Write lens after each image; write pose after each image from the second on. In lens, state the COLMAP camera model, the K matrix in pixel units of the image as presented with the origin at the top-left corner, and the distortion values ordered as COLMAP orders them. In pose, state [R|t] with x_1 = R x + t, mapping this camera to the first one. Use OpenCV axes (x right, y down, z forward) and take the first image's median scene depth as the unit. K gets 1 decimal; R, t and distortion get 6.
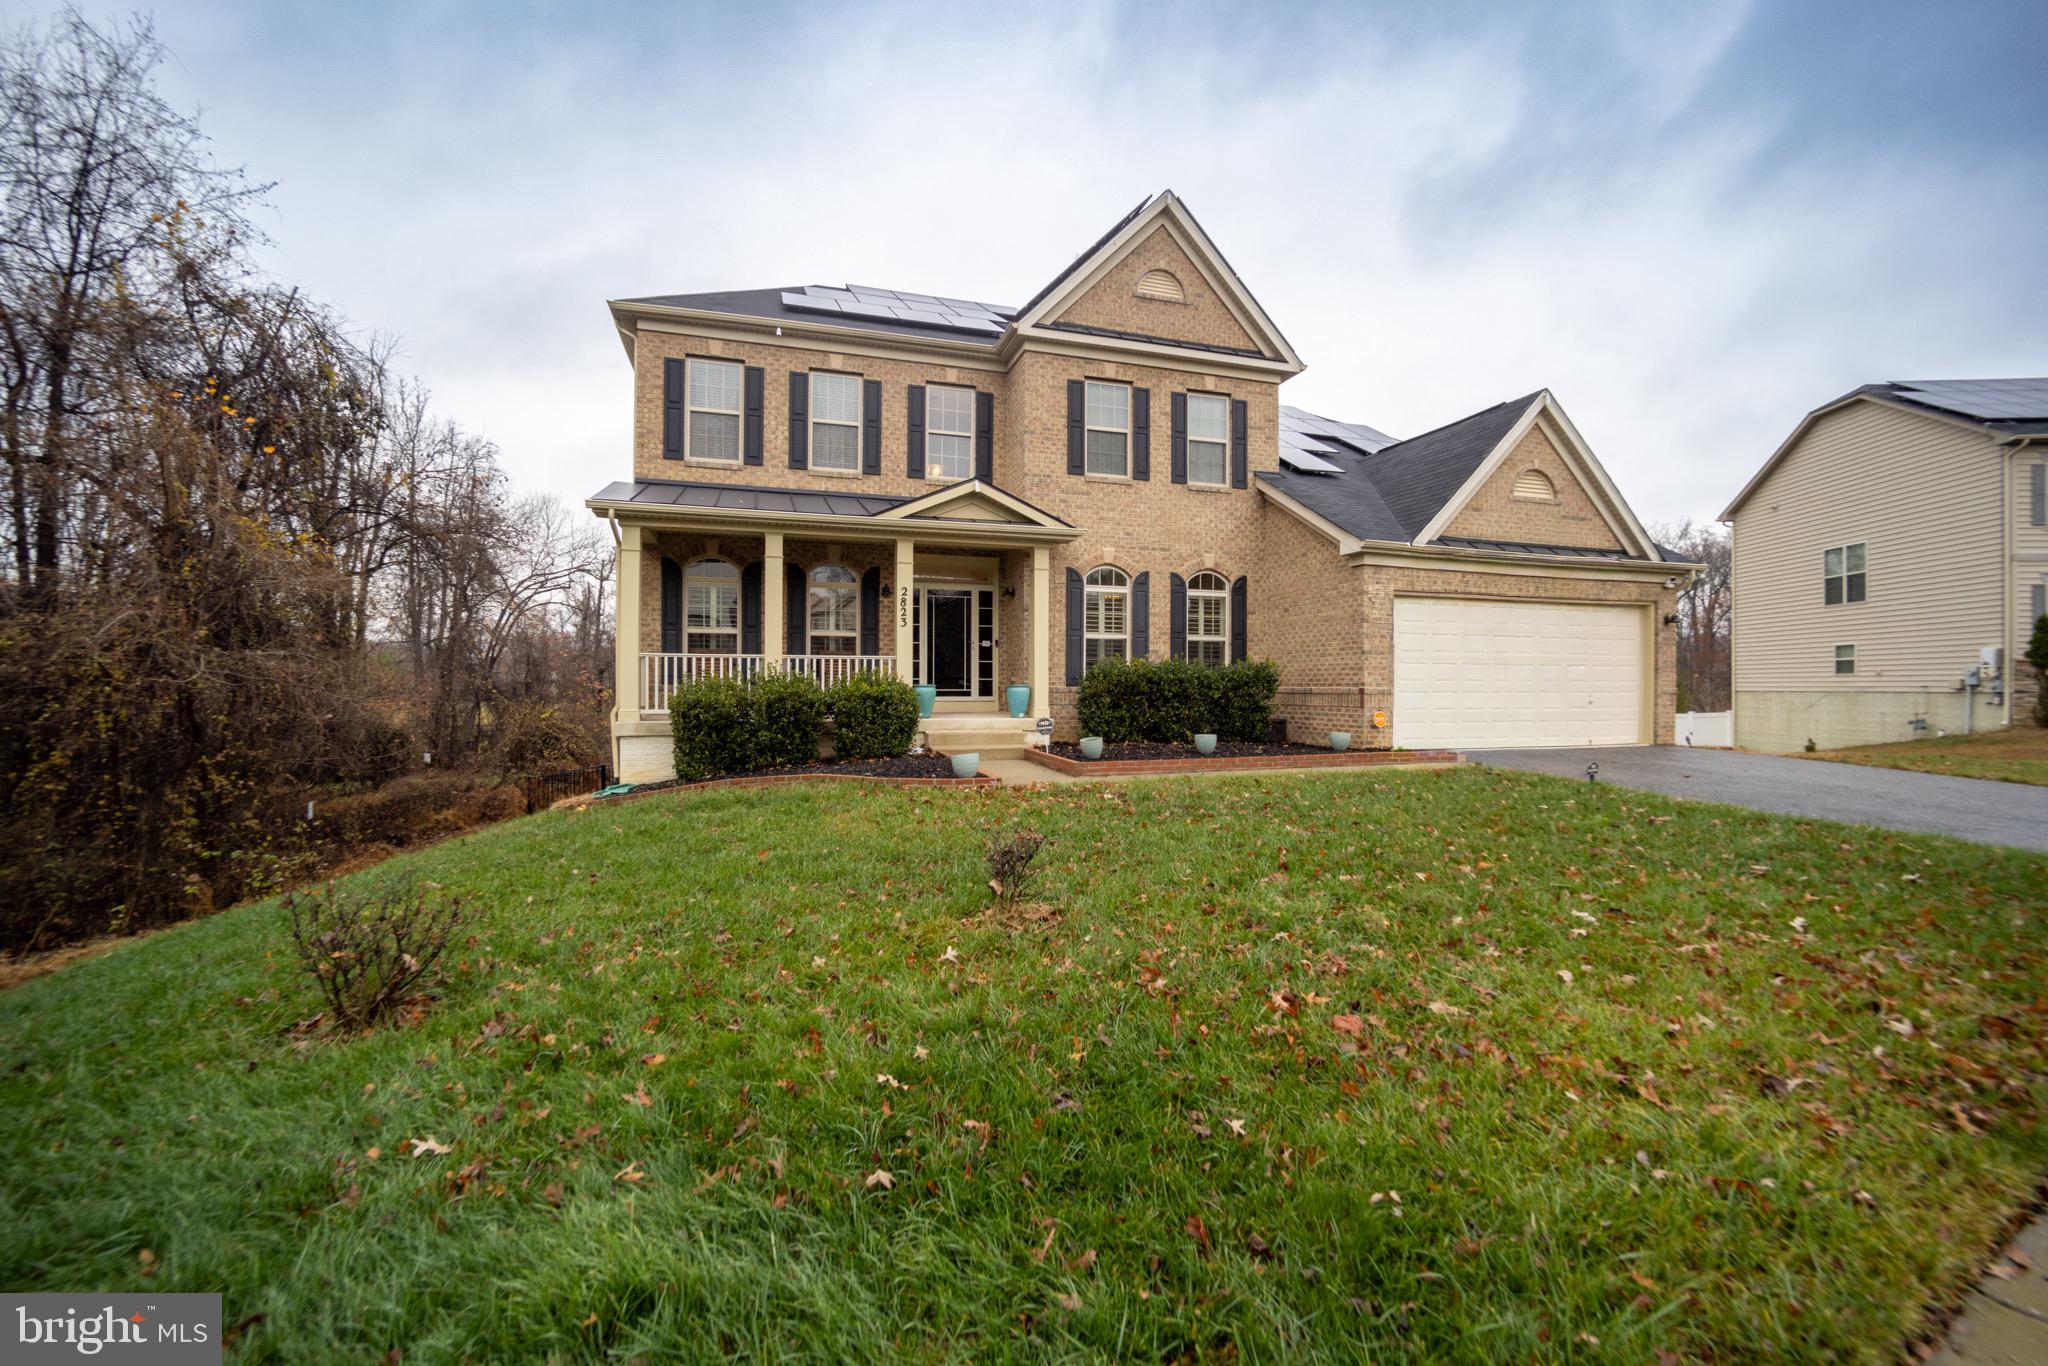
lens RADIAL K [[835.5, 0, 1036.0], [0, 835.5, 683.8], [0, 0, 1]] dist [-0.020871, 0.000083]
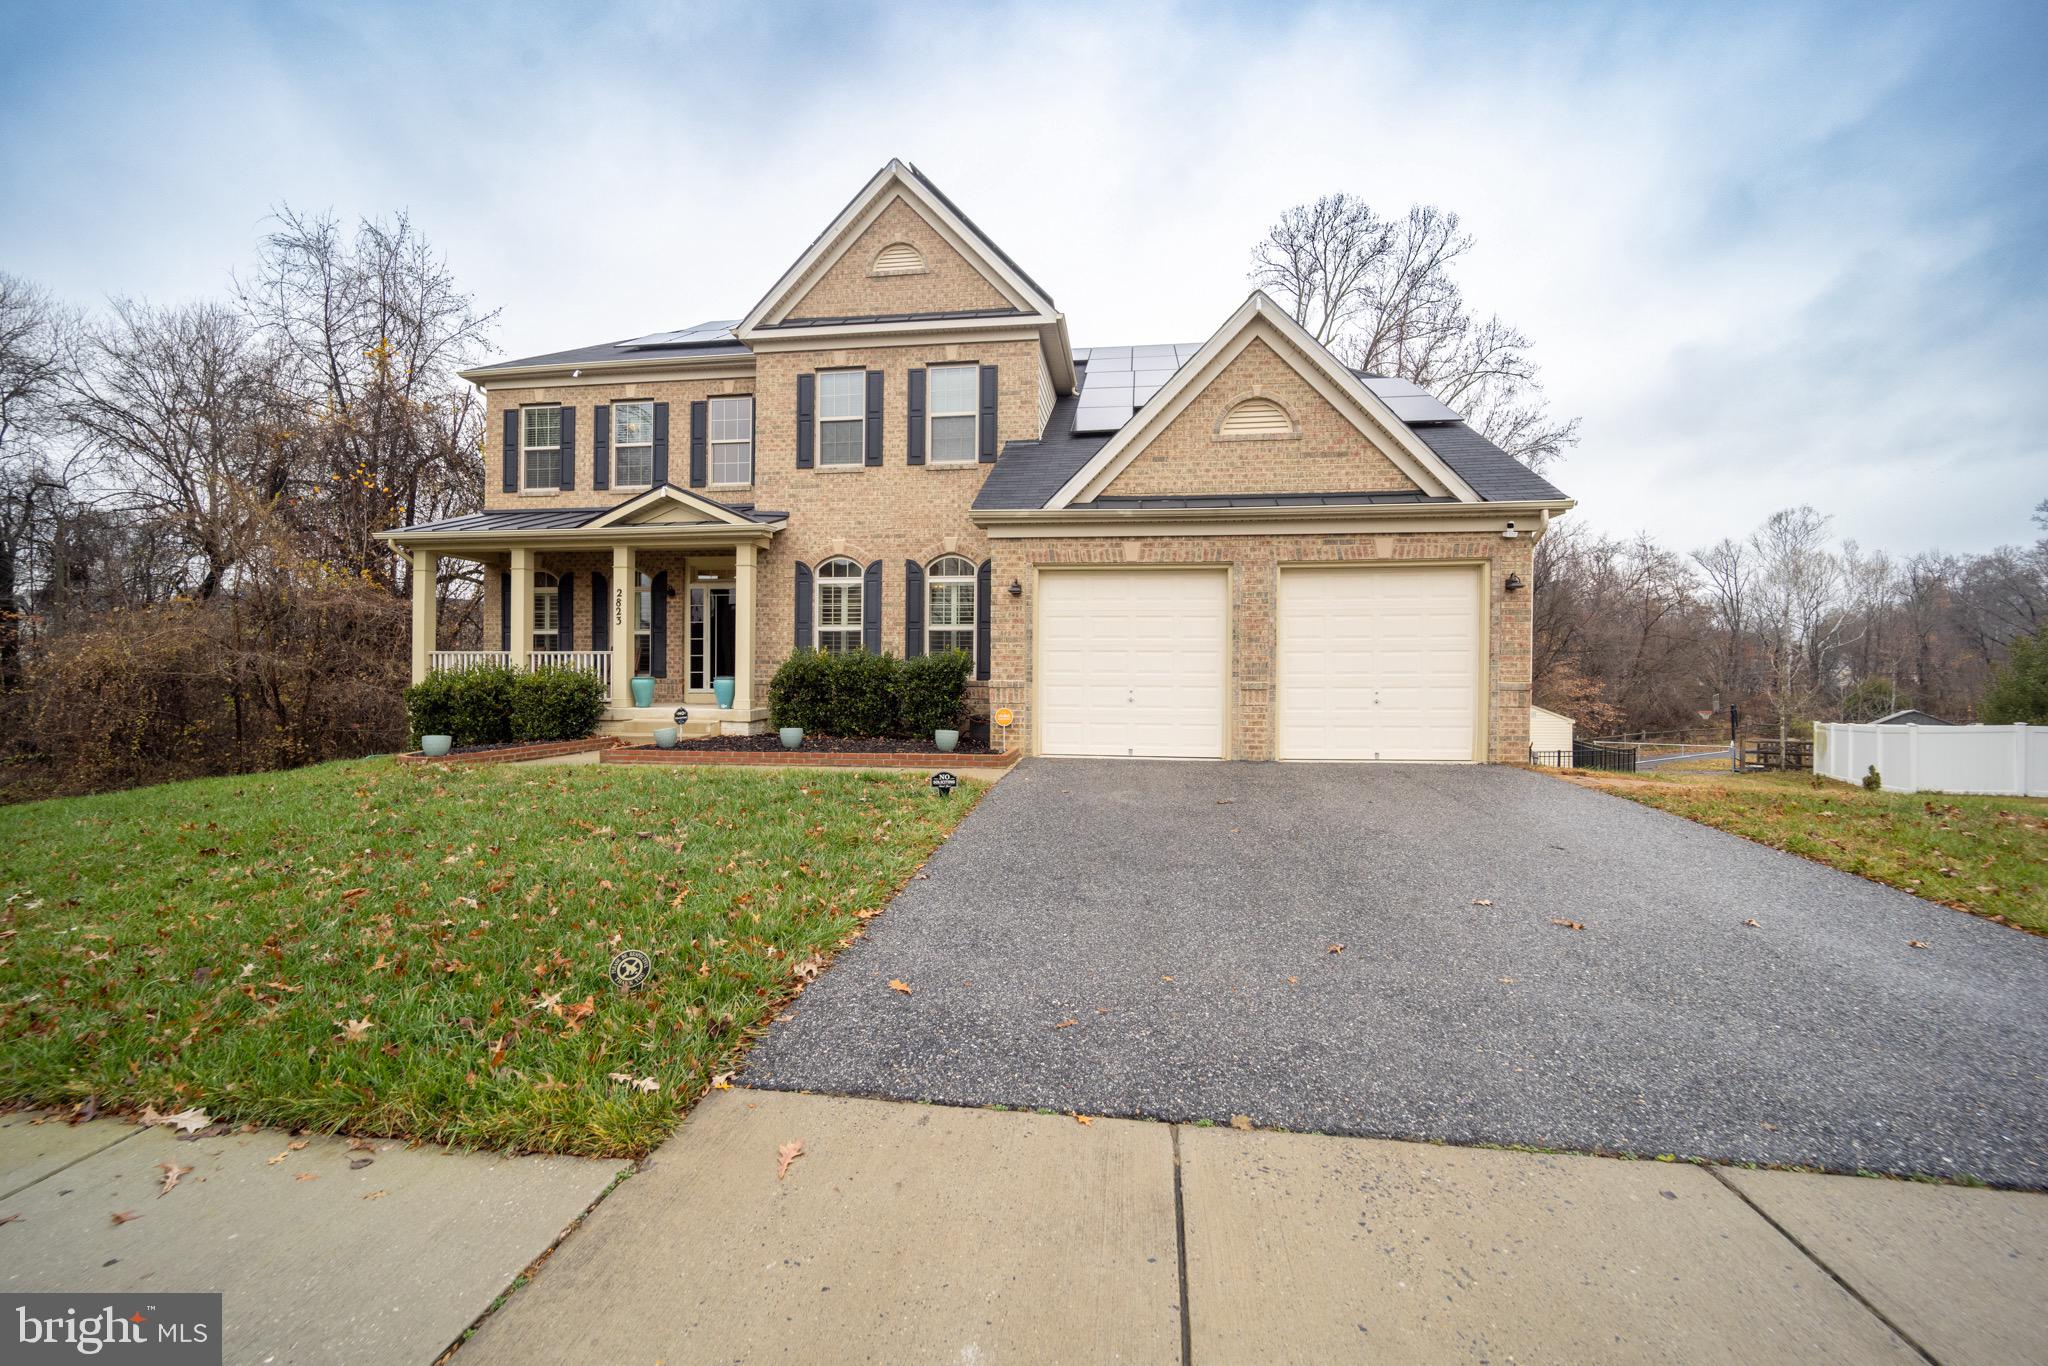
lens RADIAL K [[835.5, 0, 1030.6], [0, 835.5, 682.2], [0, 0, 1]] dist [-0.020871, 0.000083]
pose [[0.907200, 0.002539, -0.420691, 0.708559], [-0.000610, 0.999989, 0.004720, 0.002232], [0.420699, -0.004025, 0.907192, 0.200092]]
